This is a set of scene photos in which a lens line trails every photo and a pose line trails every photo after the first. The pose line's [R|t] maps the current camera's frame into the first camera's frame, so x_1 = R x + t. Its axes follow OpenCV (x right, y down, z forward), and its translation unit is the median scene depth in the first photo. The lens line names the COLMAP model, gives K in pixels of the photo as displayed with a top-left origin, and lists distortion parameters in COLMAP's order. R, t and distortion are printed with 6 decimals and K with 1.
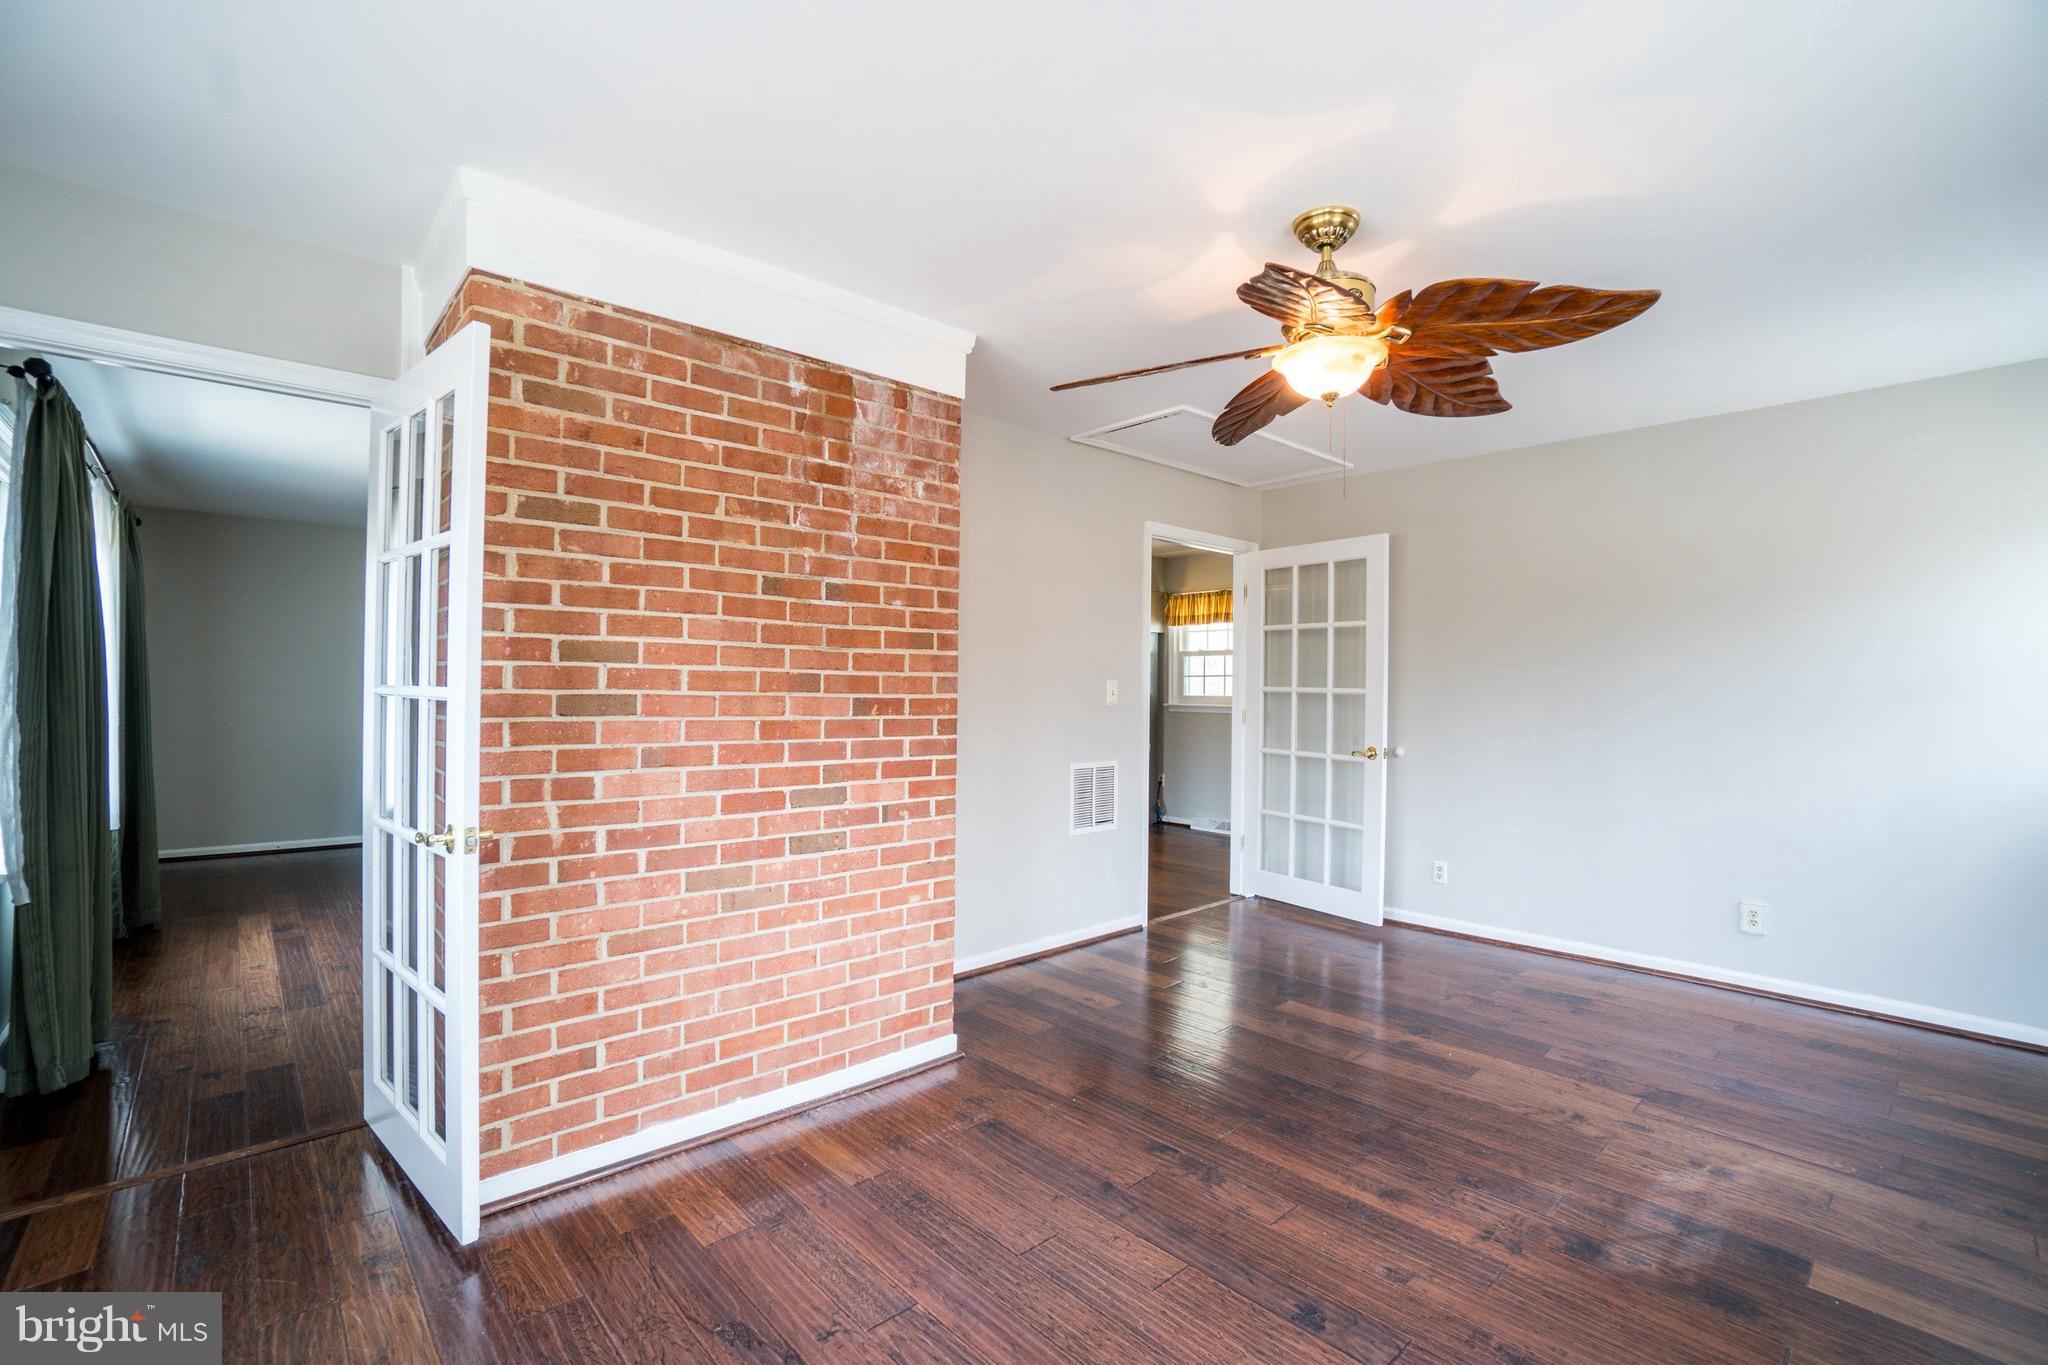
lens RADIAL K [[883.2, 0, 1020.9], [0, 883.2, 684.8], [0, 0, 1]] dist [-0.000226, -0.000001]
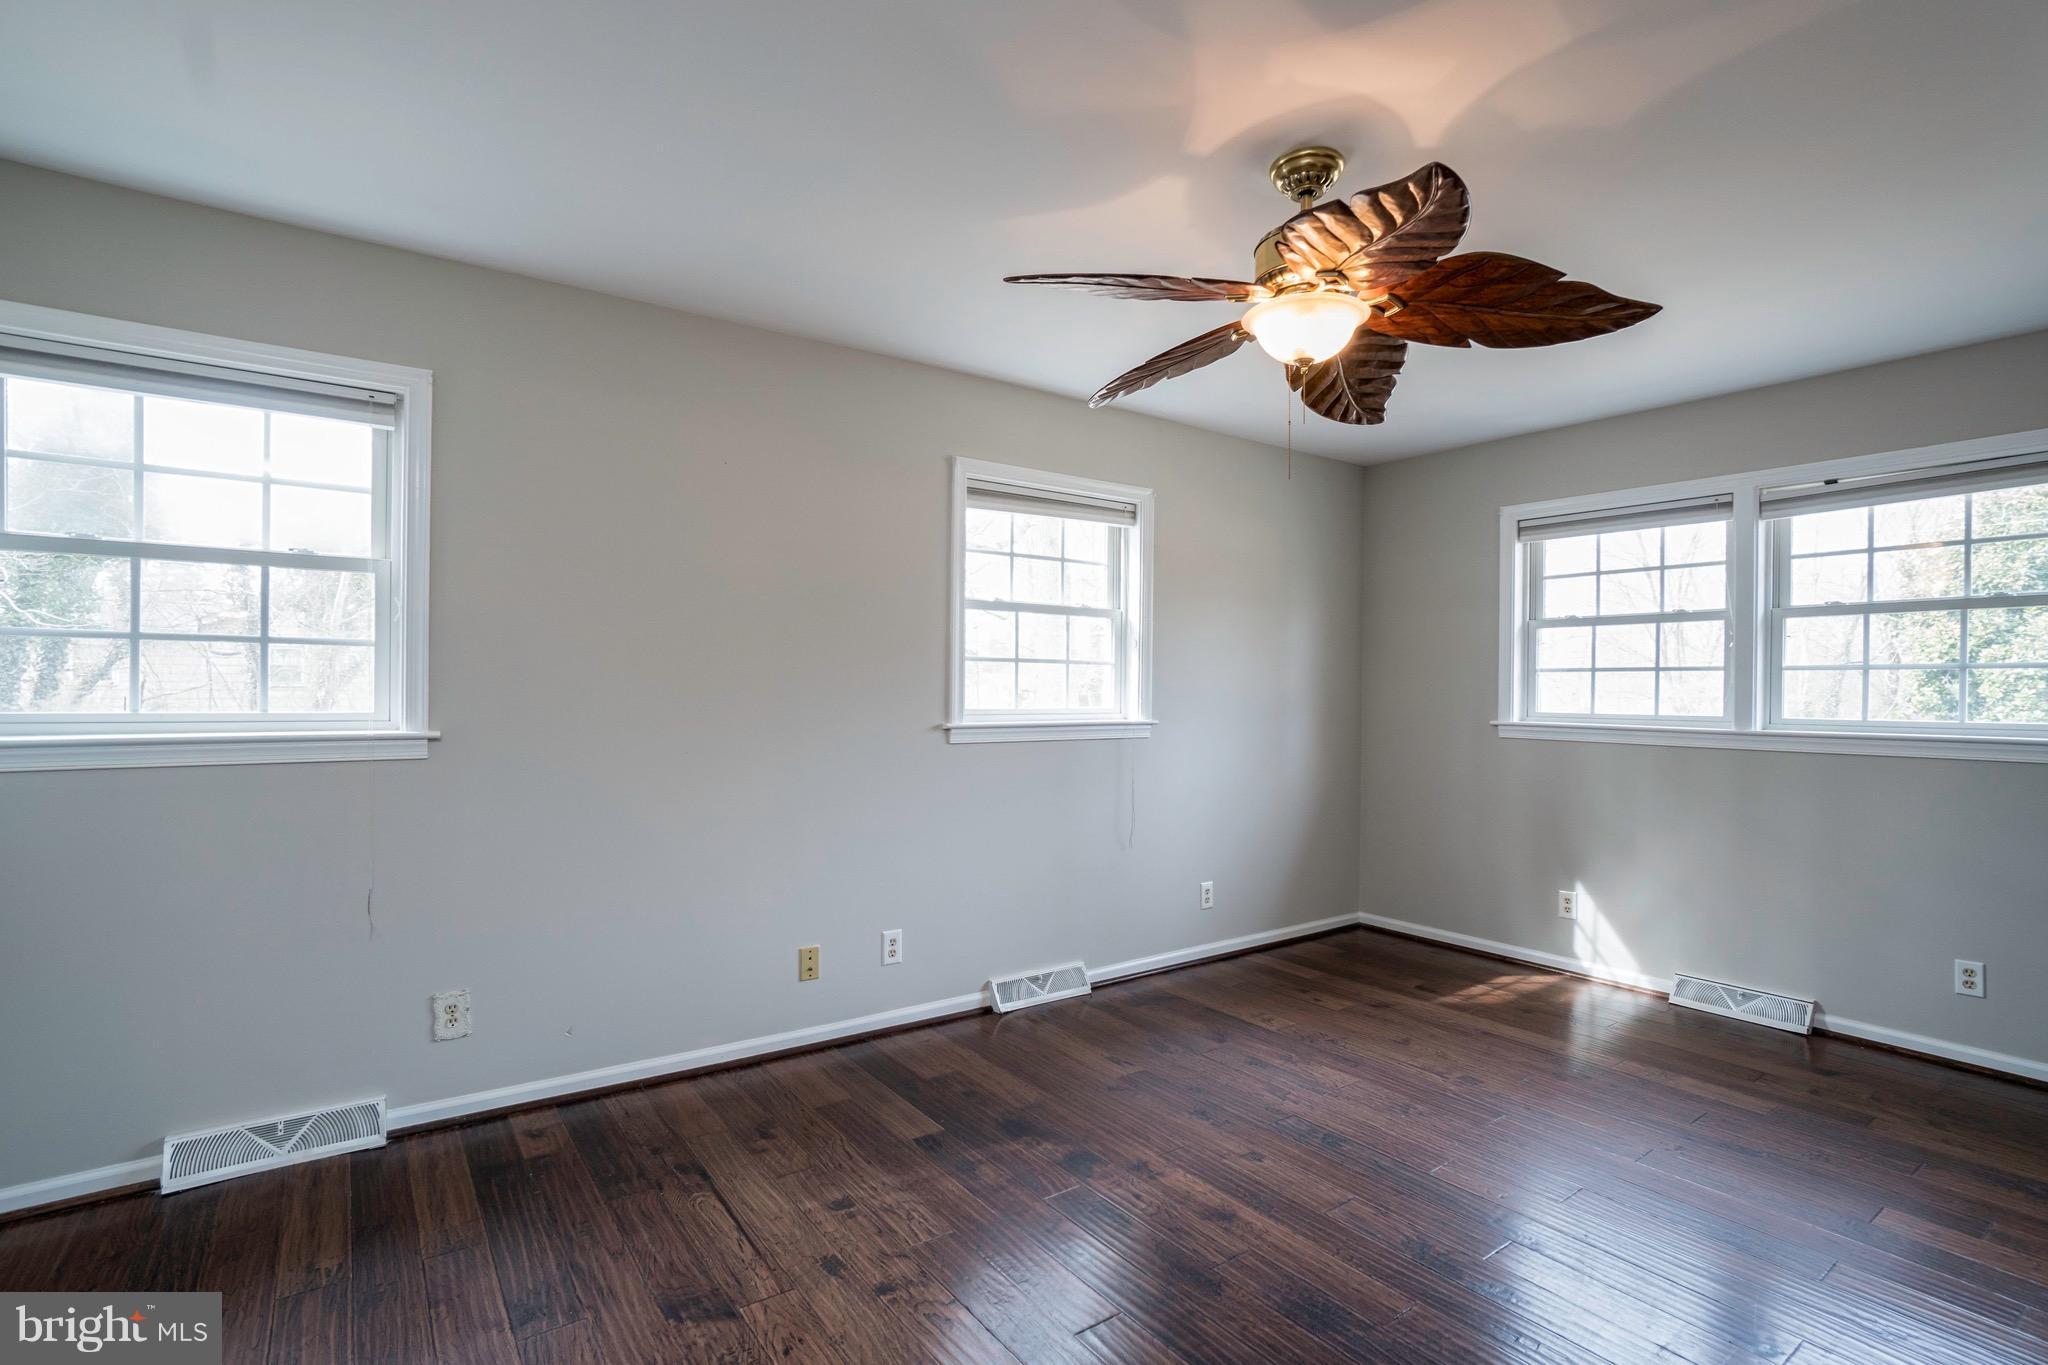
lens RADIAL K [[964.9, 0, 1024.0], [0, 964.9, 682.5], [0, 0, 1]] dist [-0.000325, -0.000103]
pose [[-0.992730, -0.023879, 0.117970, 0.544964], [-0.025646, 0.999580, -0.013480, 0.019946], [-0.117599, -0.016408, -0.992926, 2.163638]]
